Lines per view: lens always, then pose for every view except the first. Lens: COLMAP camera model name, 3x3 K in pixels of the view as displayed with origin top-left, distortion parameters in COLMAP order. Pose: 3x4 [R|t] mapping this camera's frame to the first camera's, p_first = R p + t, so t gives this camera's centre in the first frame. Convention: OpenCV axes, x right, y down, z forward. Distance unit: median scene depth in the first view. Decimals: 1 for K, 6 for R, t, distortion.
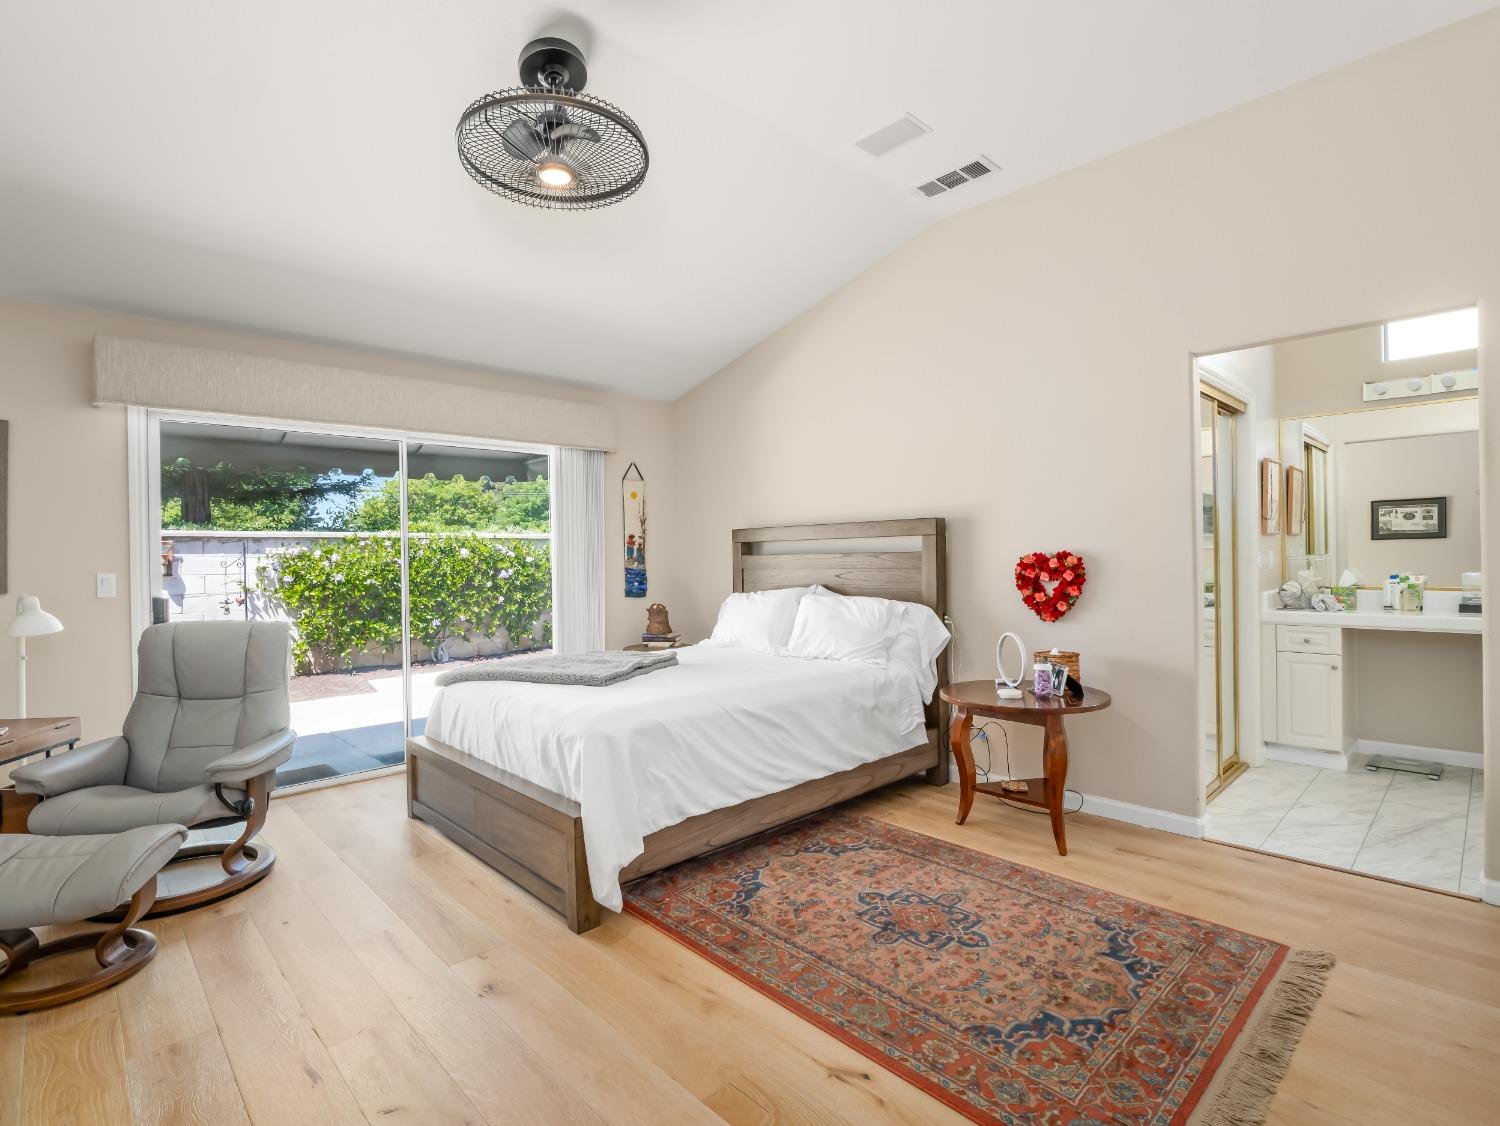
lens RADIAL K [[725.5, 0, 749.8], [0, 725.5, 557.5], [0, 0, 1]] dist [-0.012931, -0.001544]
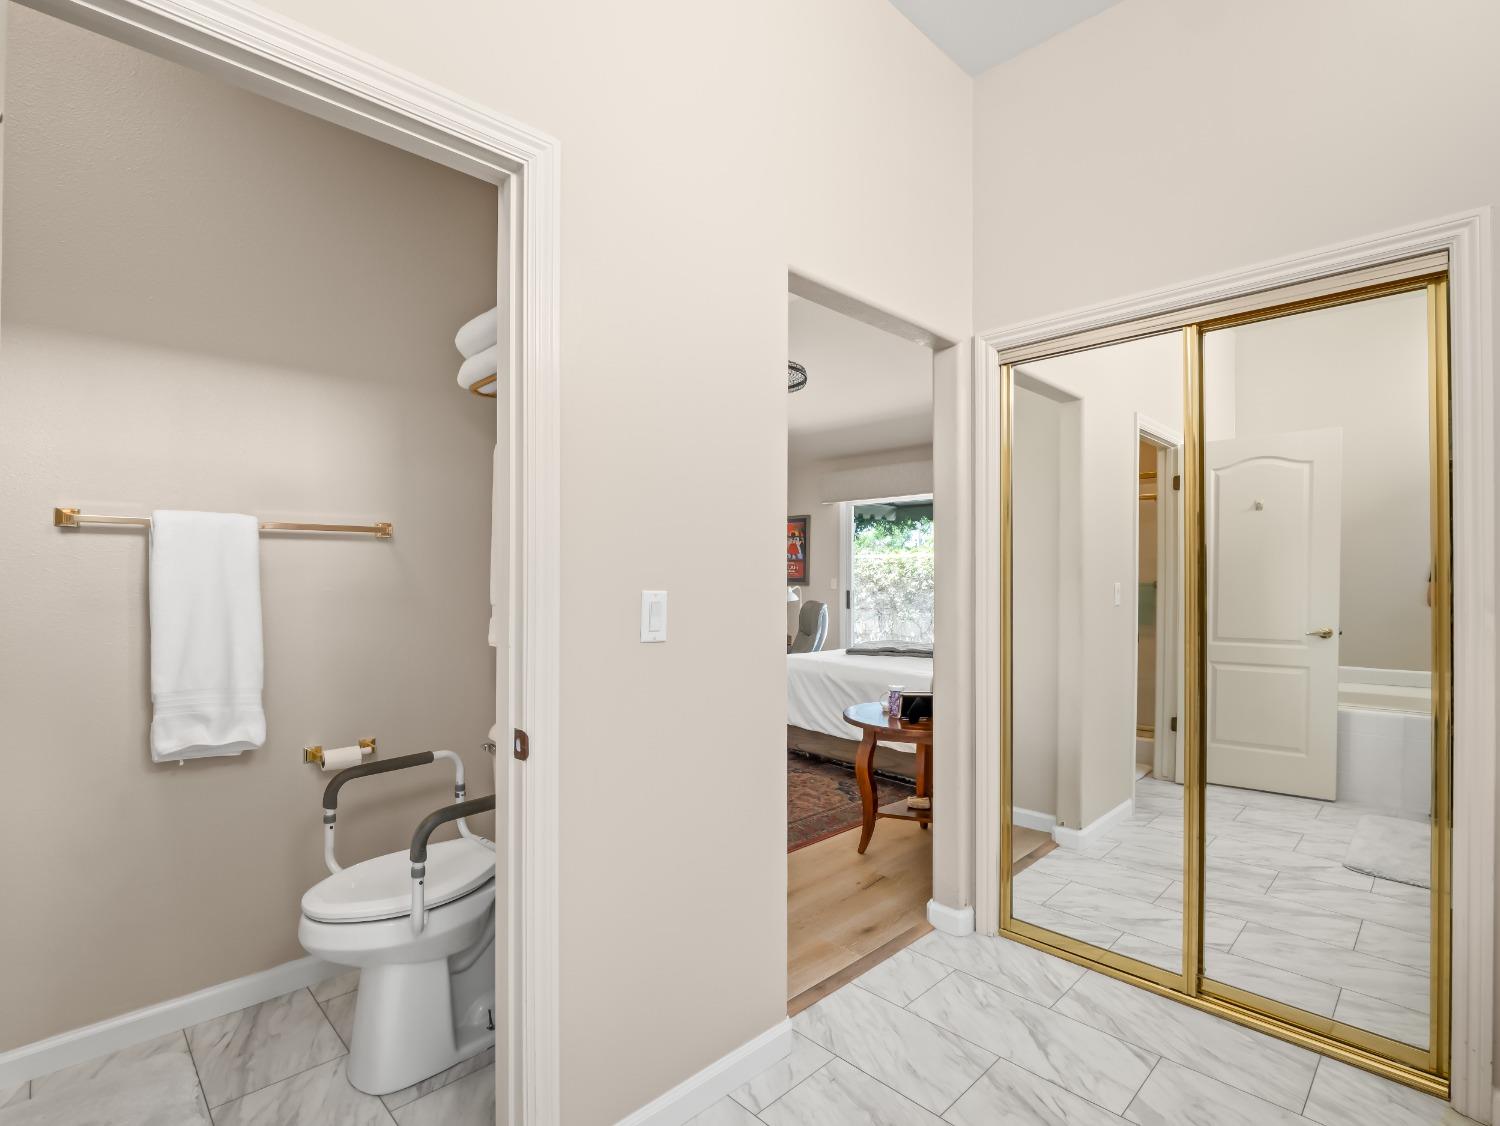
lens RADIAL K [[733.0, 0, 755.5], [0, 733.0, 560.5], [0, 0, 1]] dist [0.003682, -0.000348]
pose [[0.023955, -0.000810, -0.999713, 1.617899], [-0.008088, 0.999967, -0.001004, -0.033272], [0.999680, 0.008109, 0.023947, 0.846351]]
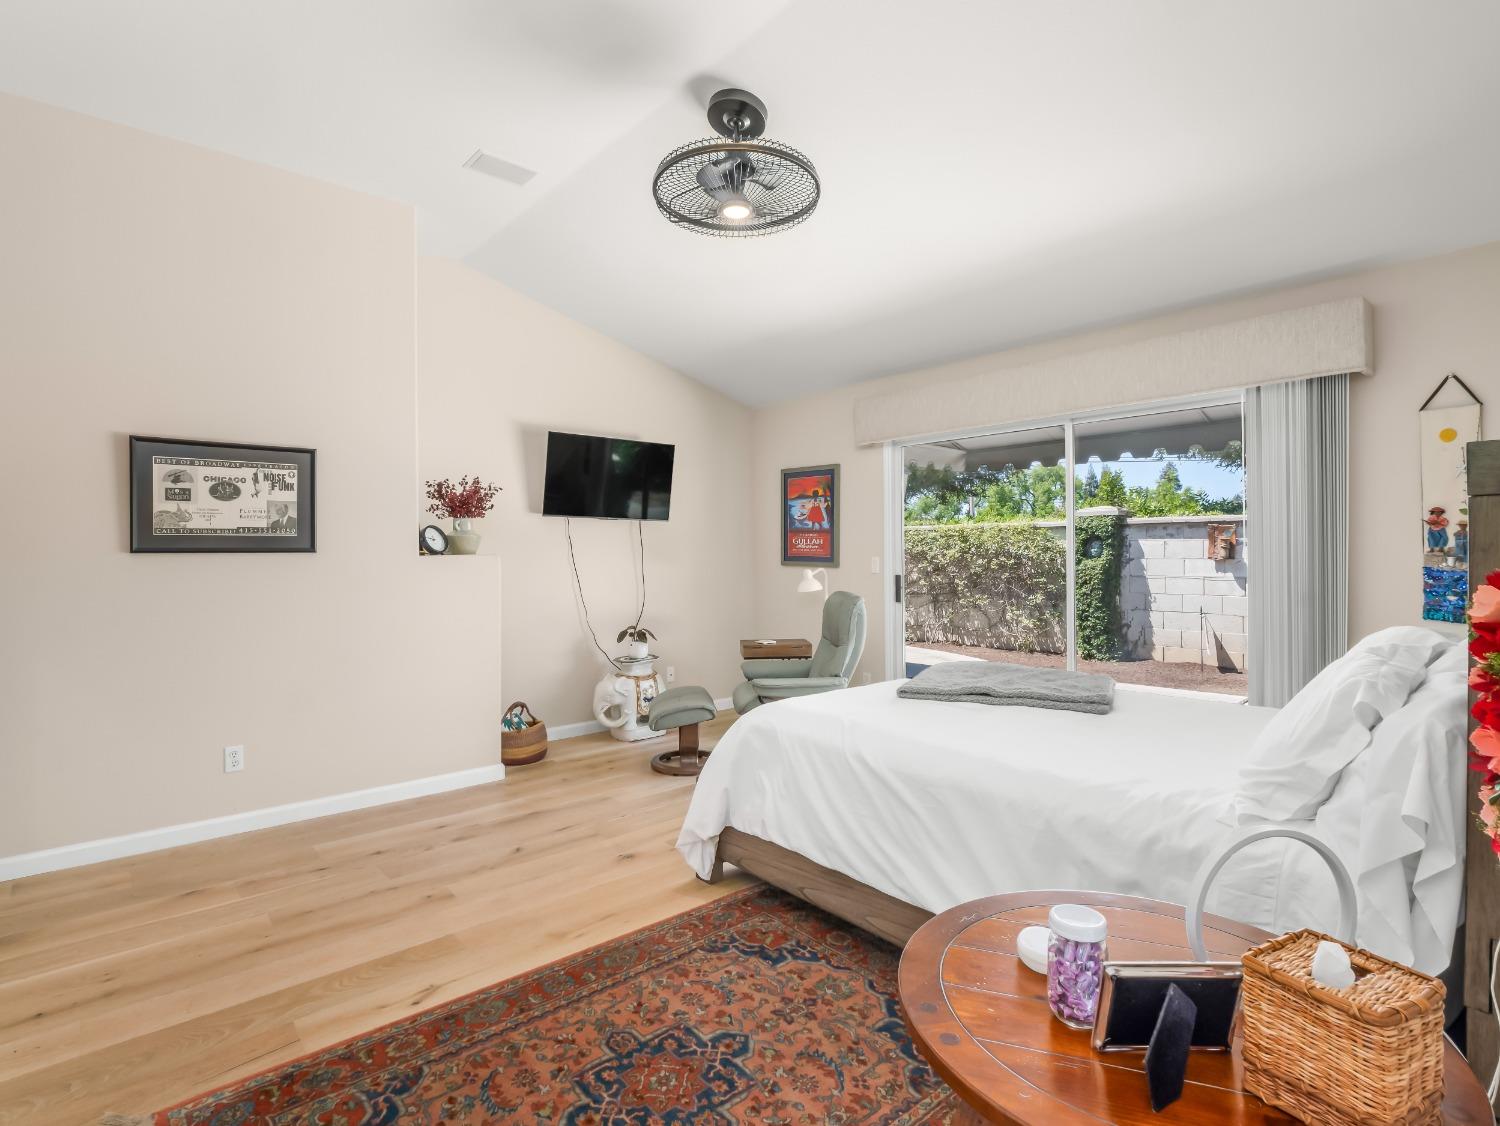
lens RADIAL K [[759.0, 0, 749.8], [0, 759.0, 558.7], [0, 0, 1]] dist [-0.011516, 0.001555]
pose [[-0.035754, 0.026608, -0.999006, 0.811008], [0.003149, 0.999644, 0.026512, -0.018360], [0.999356, -0.002198, -0.035825, 0.956045]]
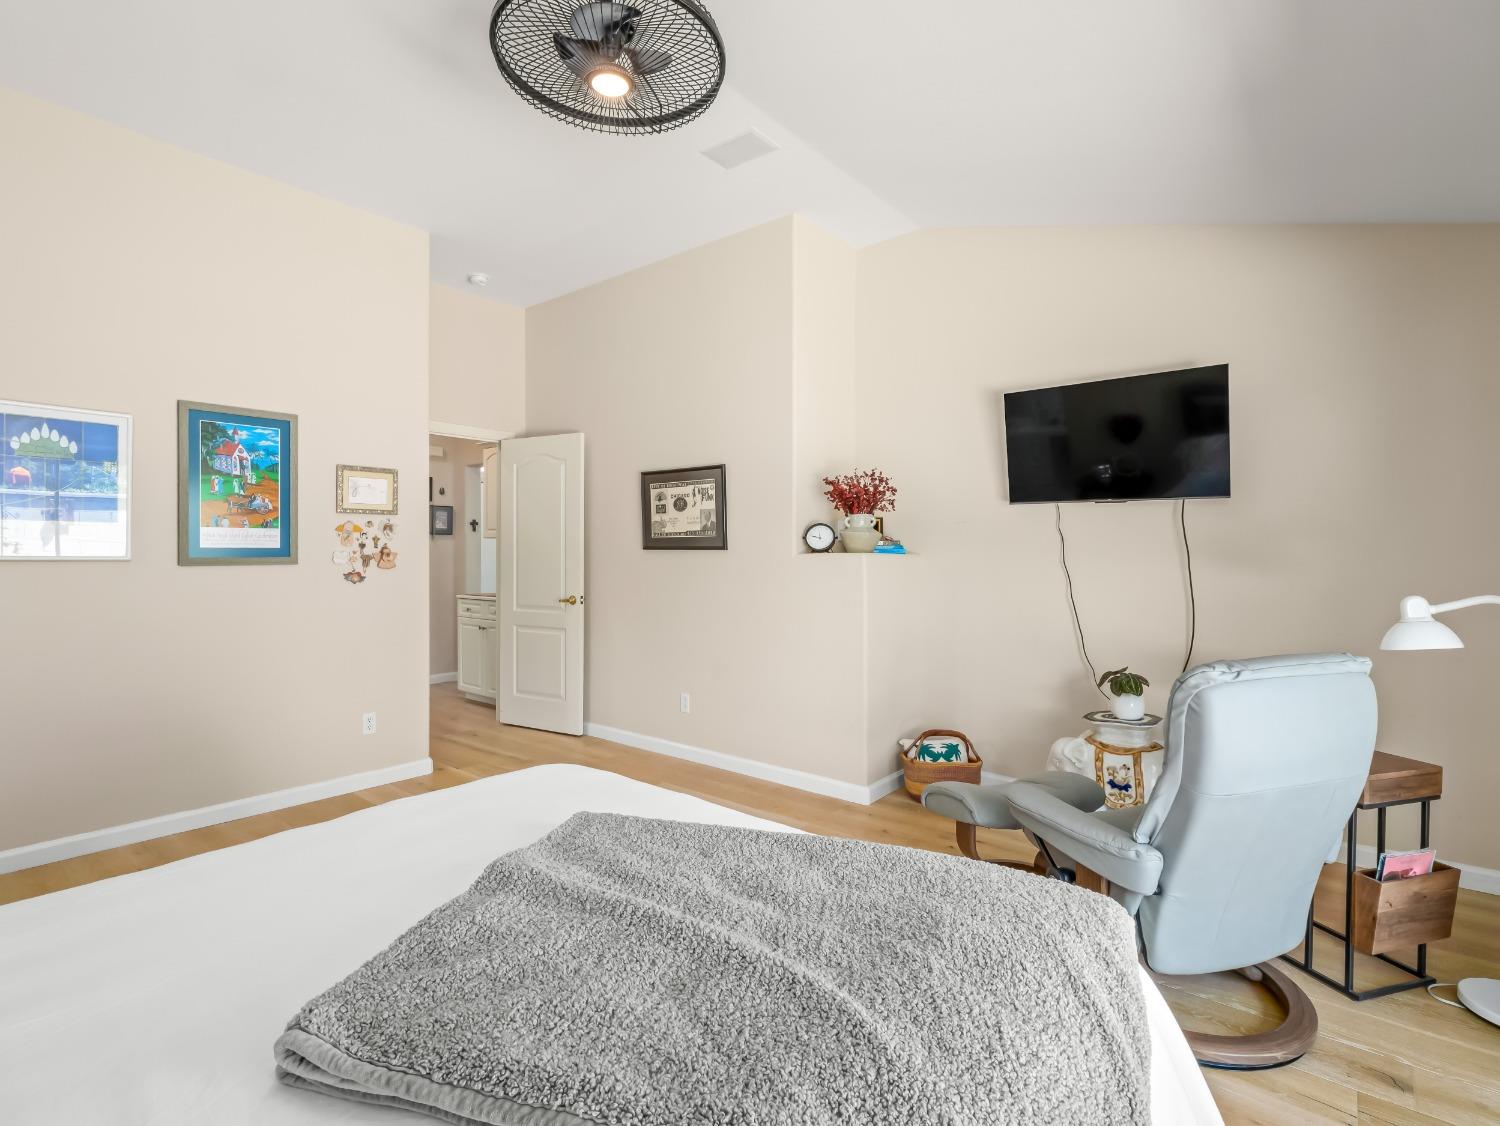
lens RADIAL K [[742.6, 0, 749.2], [0, 742.6, 558.6], [0, 0, 1]] dist [-0.011180, -0.000917]
pose [[-0.992718, 0.015942, -0.119399, -0.286187], [0.014379, 0.999799, 0.013939, -0.000235], [0.119598, 0.012121, -0.992748, 1.670857]]
